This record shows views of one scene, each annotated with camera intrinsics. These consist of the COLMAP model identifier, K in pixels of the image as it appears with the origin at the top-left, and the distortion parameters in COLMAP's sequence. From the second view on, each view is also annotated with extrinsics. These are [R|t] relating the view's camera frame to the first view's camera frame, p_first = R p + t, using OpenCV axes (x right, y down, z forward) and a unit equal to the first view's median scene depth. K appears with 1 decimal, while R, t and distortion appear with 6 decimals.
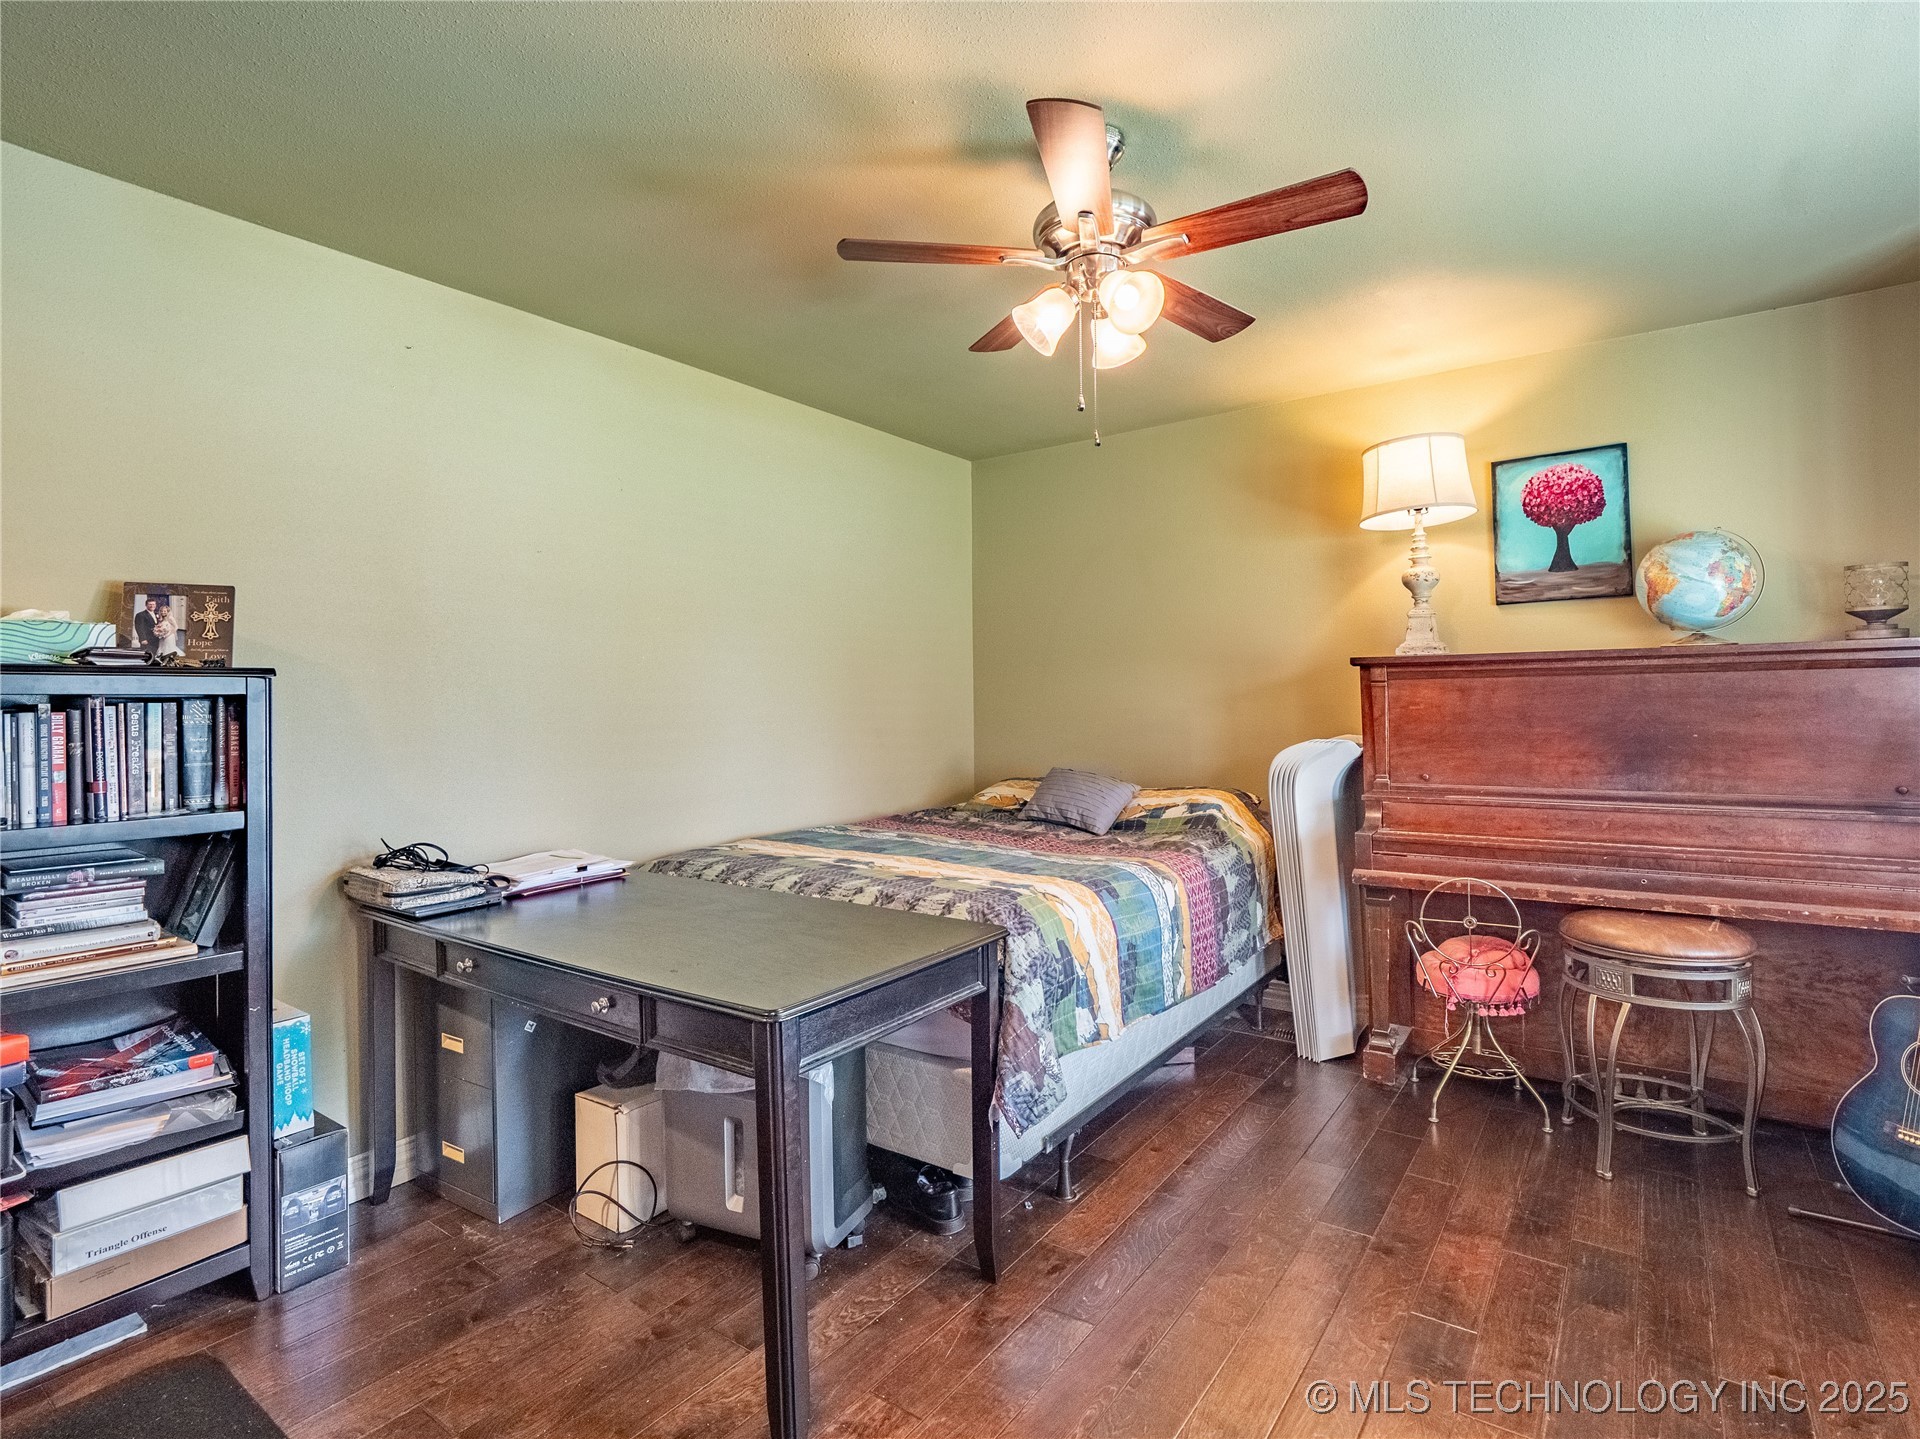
lens RADIAL K [[960.3, 0, 972.2], [0, 960.3, 711.0], [0, 0, 1]] dist [-0.002791, -0.003658]
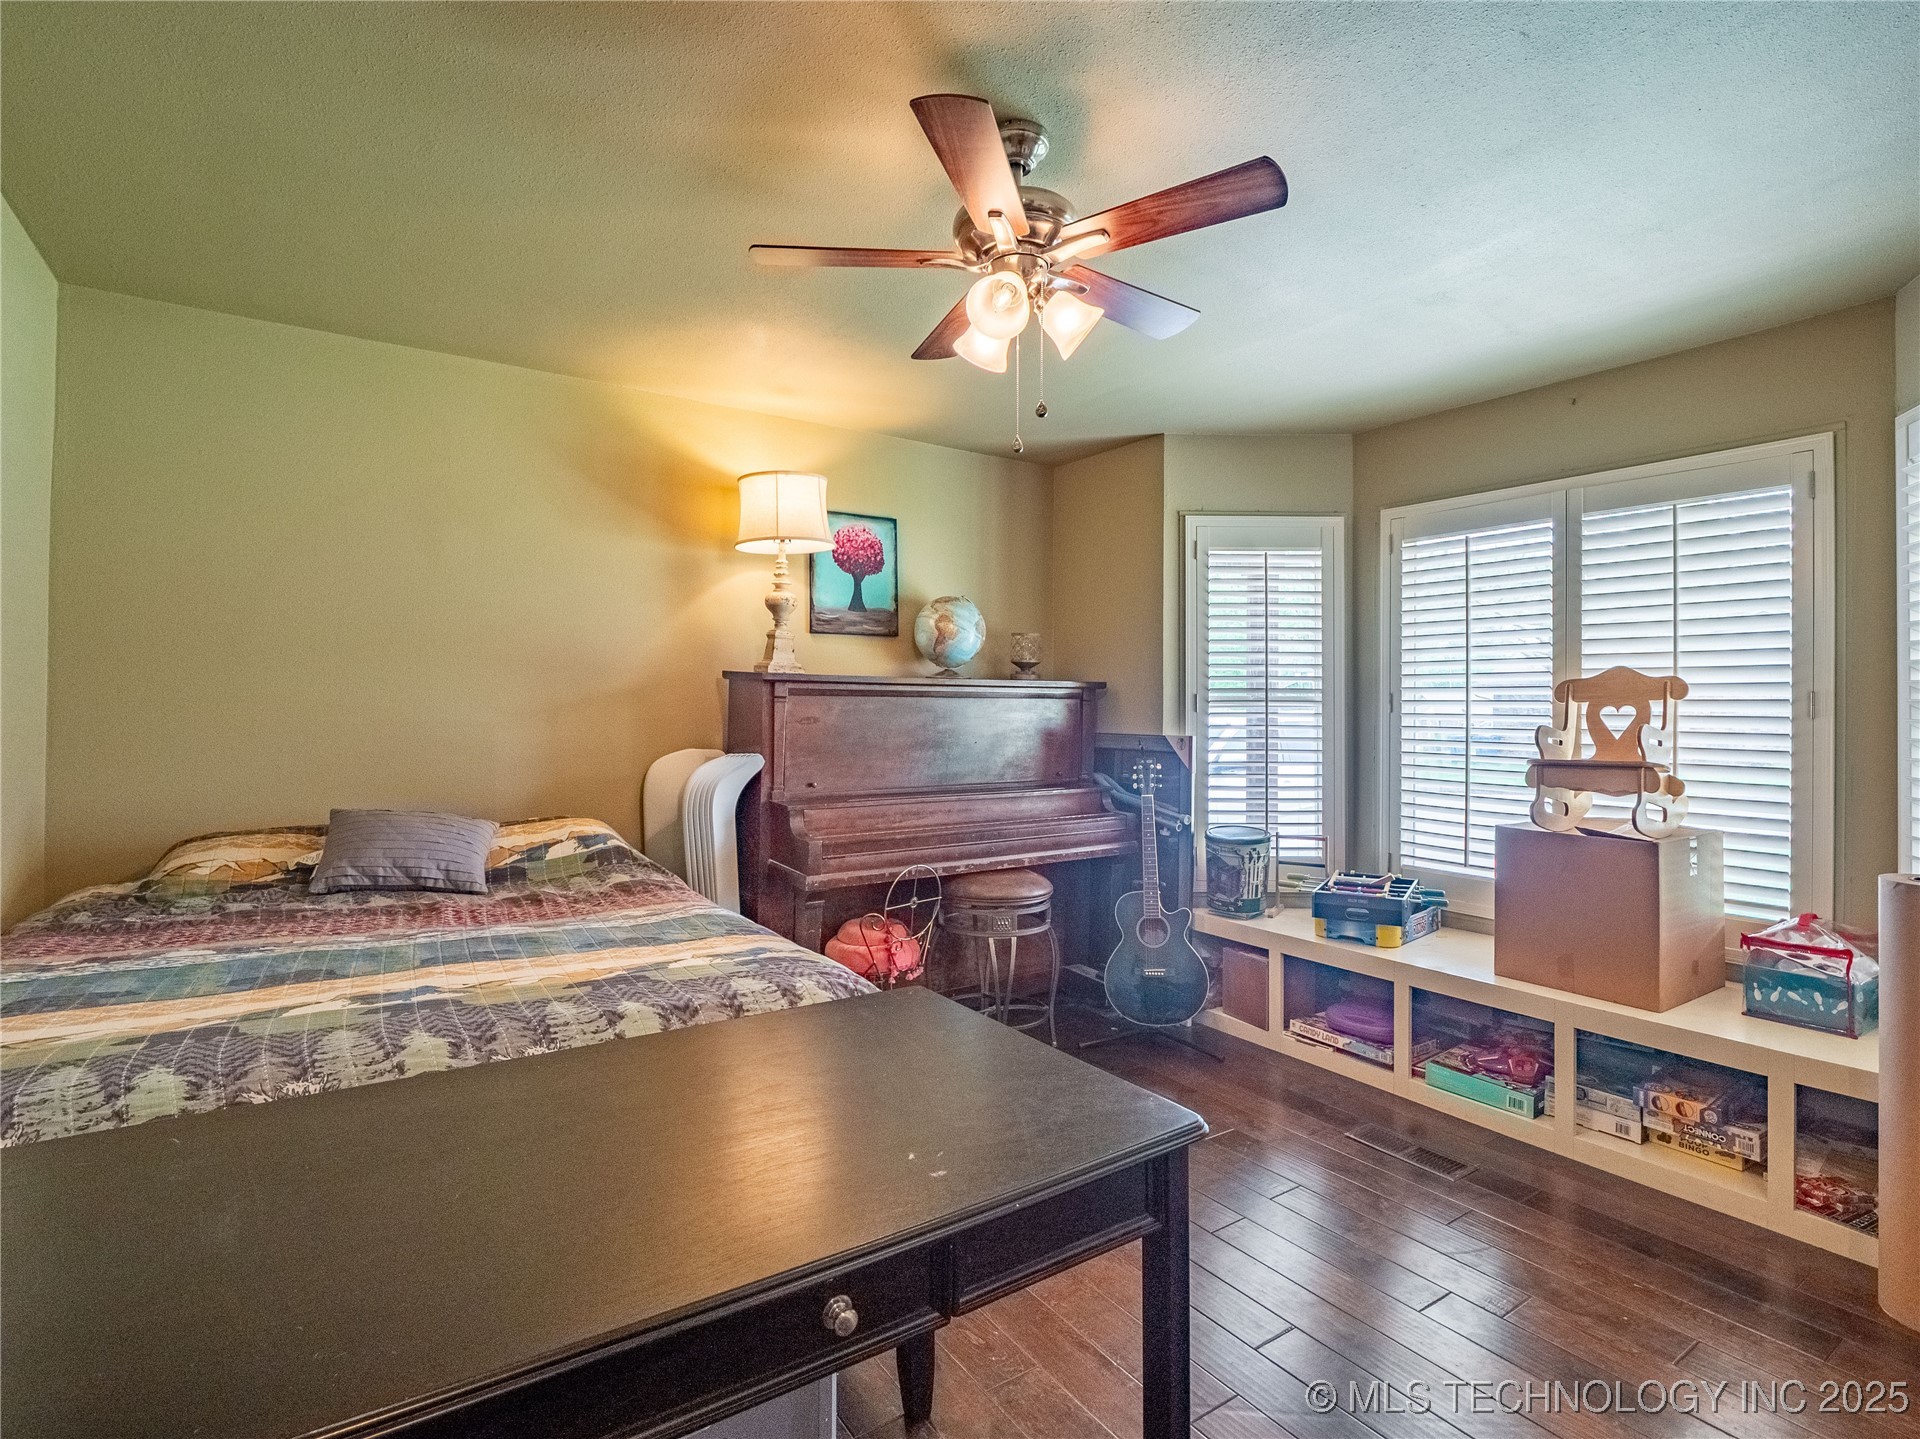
lens RADIAL K [[960.3, 0, 972.2], [0, 960.3, 711.0], [0, 0, 1]] dist [-0.002791, -0.003658]
pose [[0.345524, 0.010796, 0.938348, -0.487340], [-0.002520, 0.999941, -0.010576, -0.005345], [-0.938406, 0.001290, 0.345531, 0.436789]]
